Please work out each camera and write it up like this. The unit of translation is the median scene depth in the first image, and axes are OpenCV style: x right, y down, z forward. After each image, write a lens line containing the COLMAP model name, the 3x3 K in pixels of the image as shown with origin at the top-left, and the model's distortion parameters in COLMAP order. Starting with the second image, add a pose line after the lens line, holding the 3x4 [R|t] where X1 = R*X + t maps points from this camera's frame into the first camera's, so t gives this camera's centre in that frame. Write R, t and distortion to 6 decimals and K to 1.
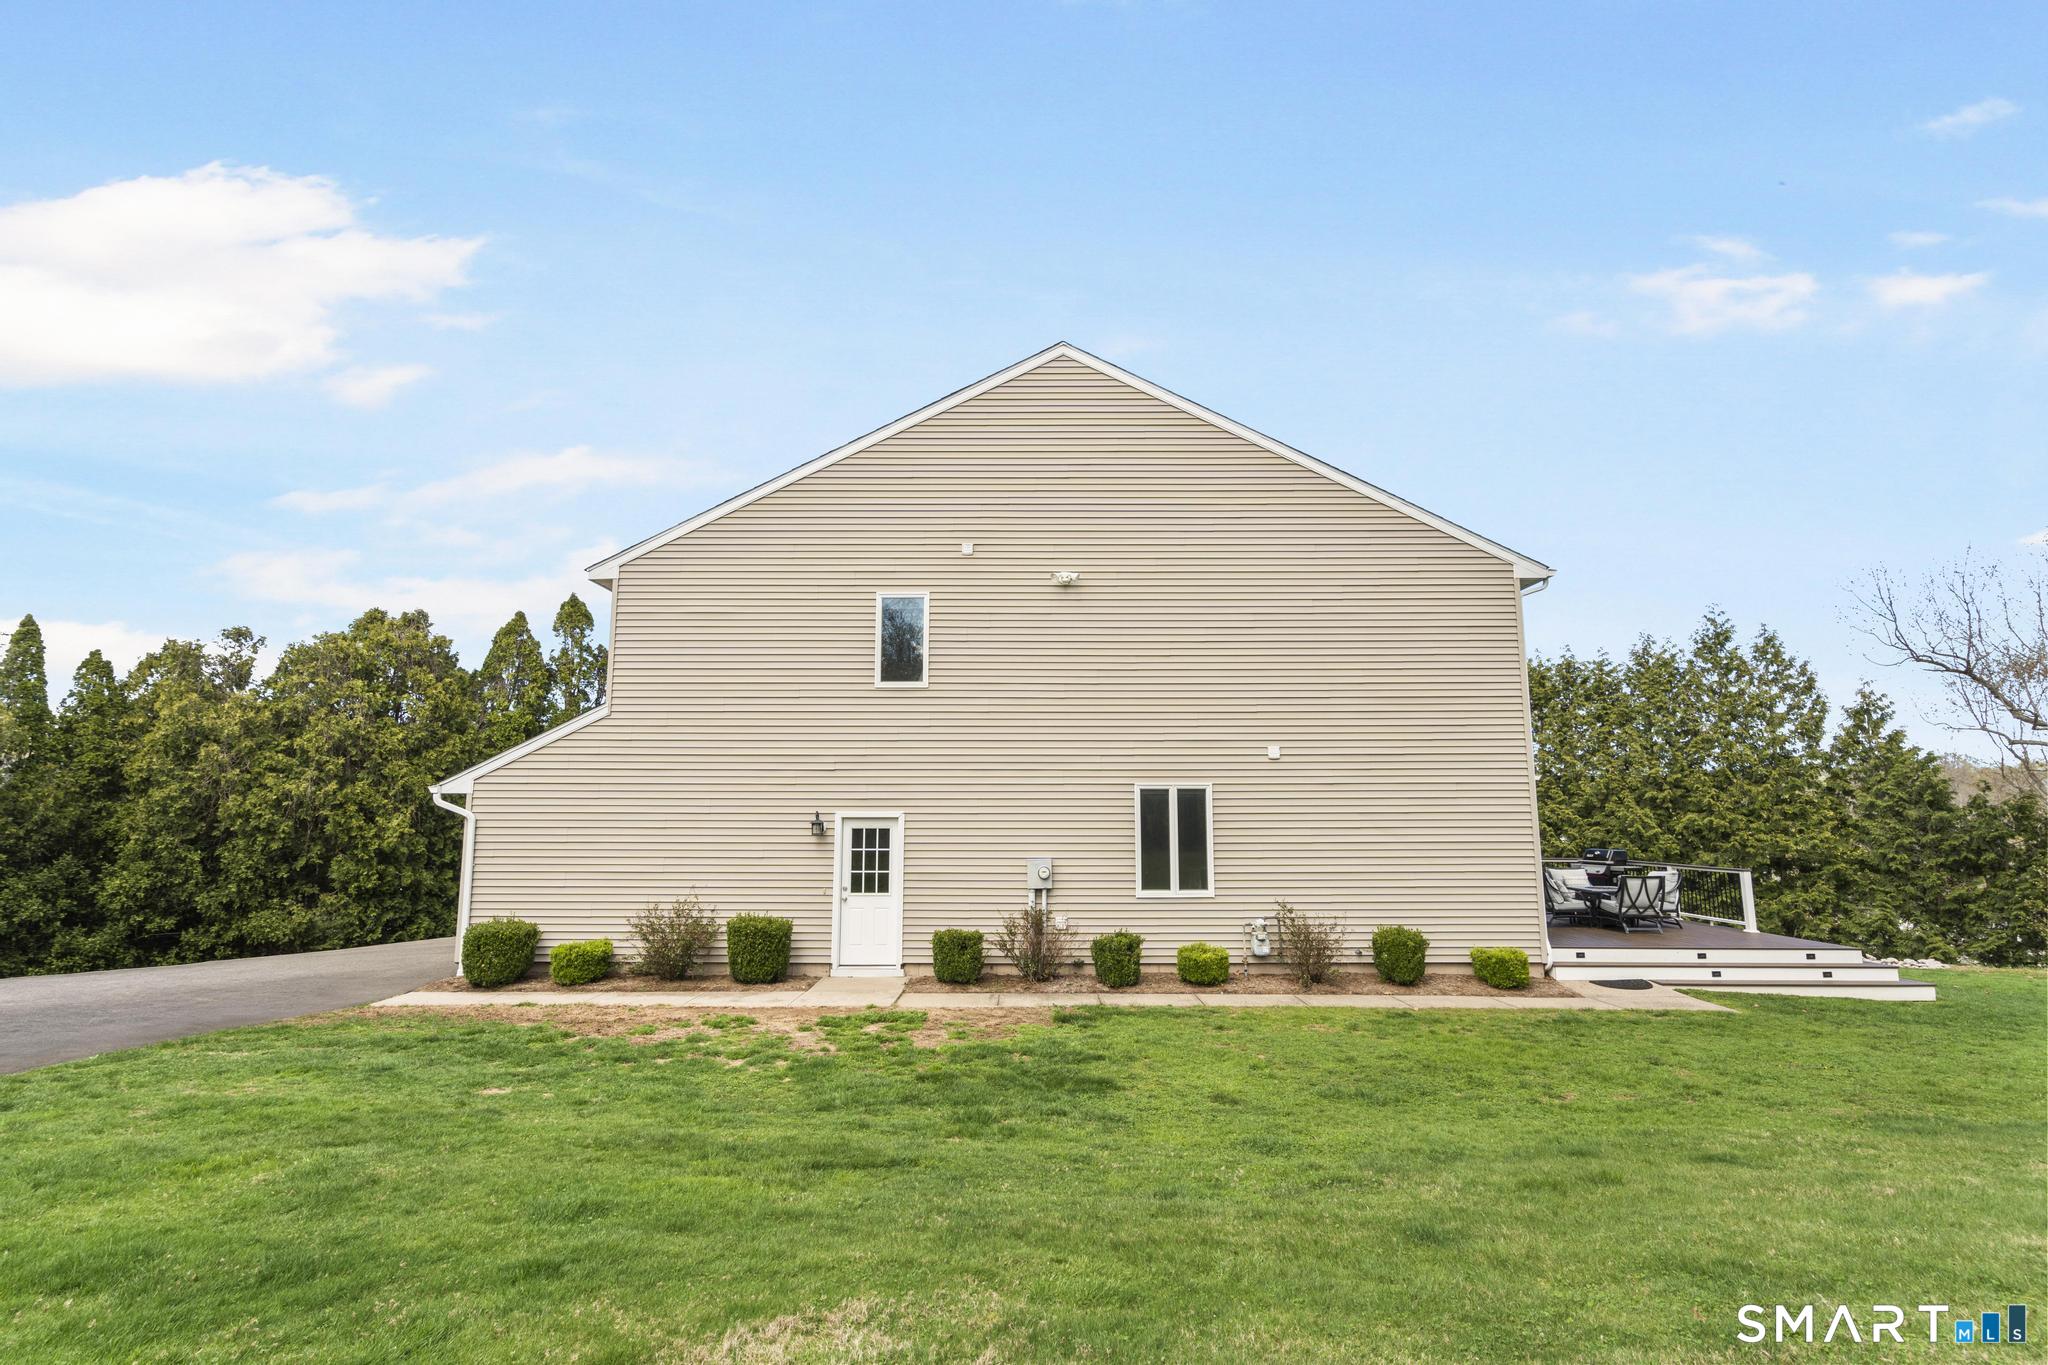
lens RADIAL K [[951.9, 0, 1020.9], [0, 951.9, 687.2], [0, 0, 1]] dist [0.005225, 0.001199]
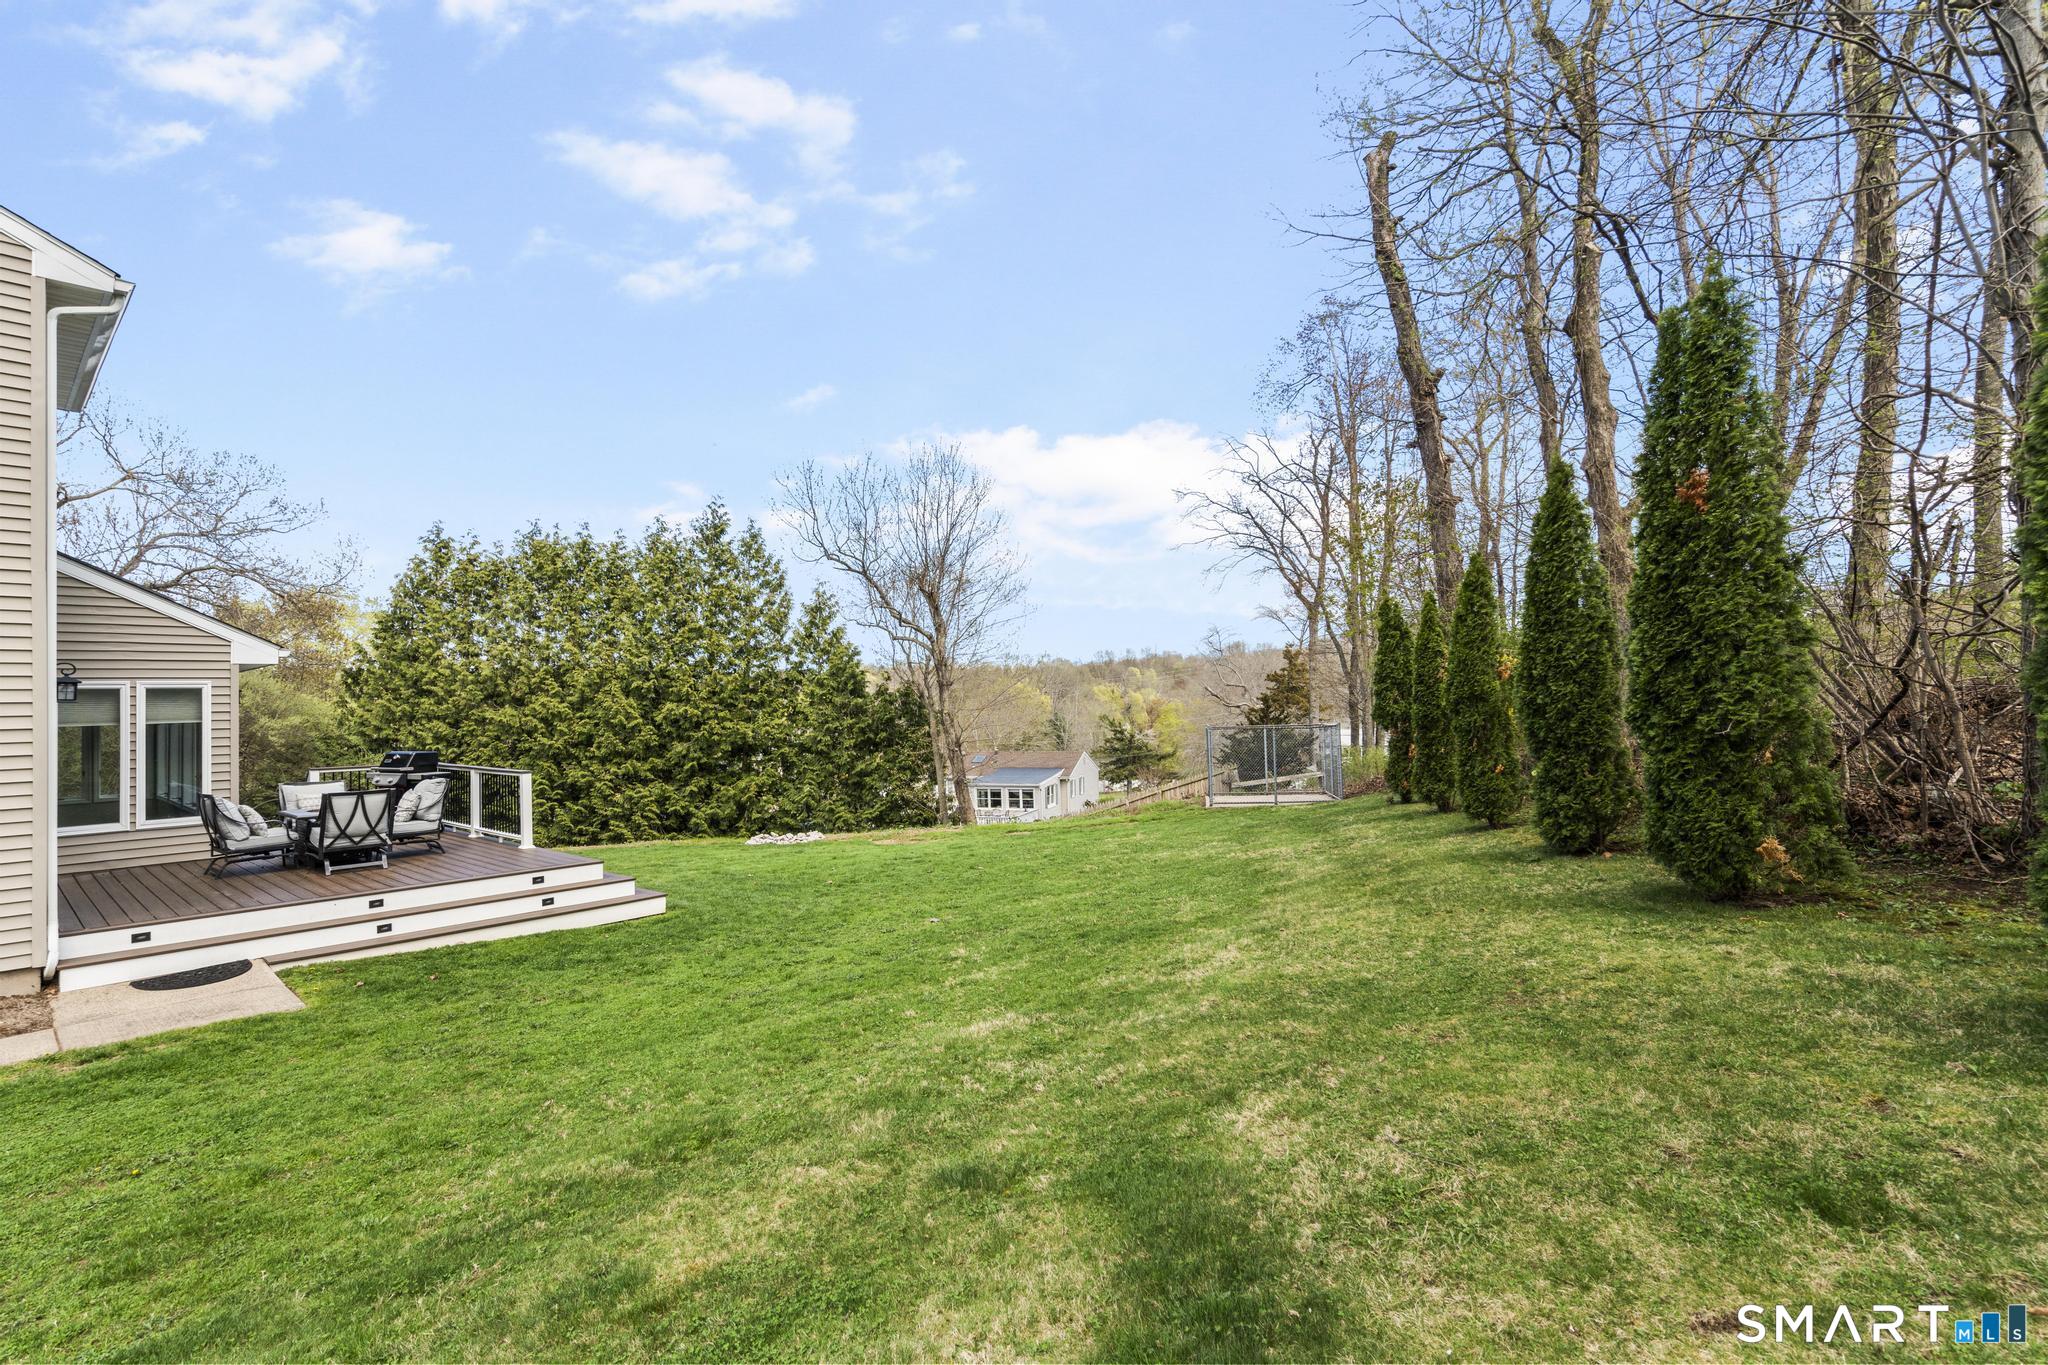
lens RADIAL K [[951.9, 0, 1020.9], [0, 951.9, 687.2], [0, 0, 1]] dist [0.005225, 0.001199]
pose [[0.664978, -0.000265, 0.746862, 0.216251], [-0.081968, 0.993933, 0.073334, 0.014769], [-0.742351, -0.109985, 0.660922, 0.088743]]
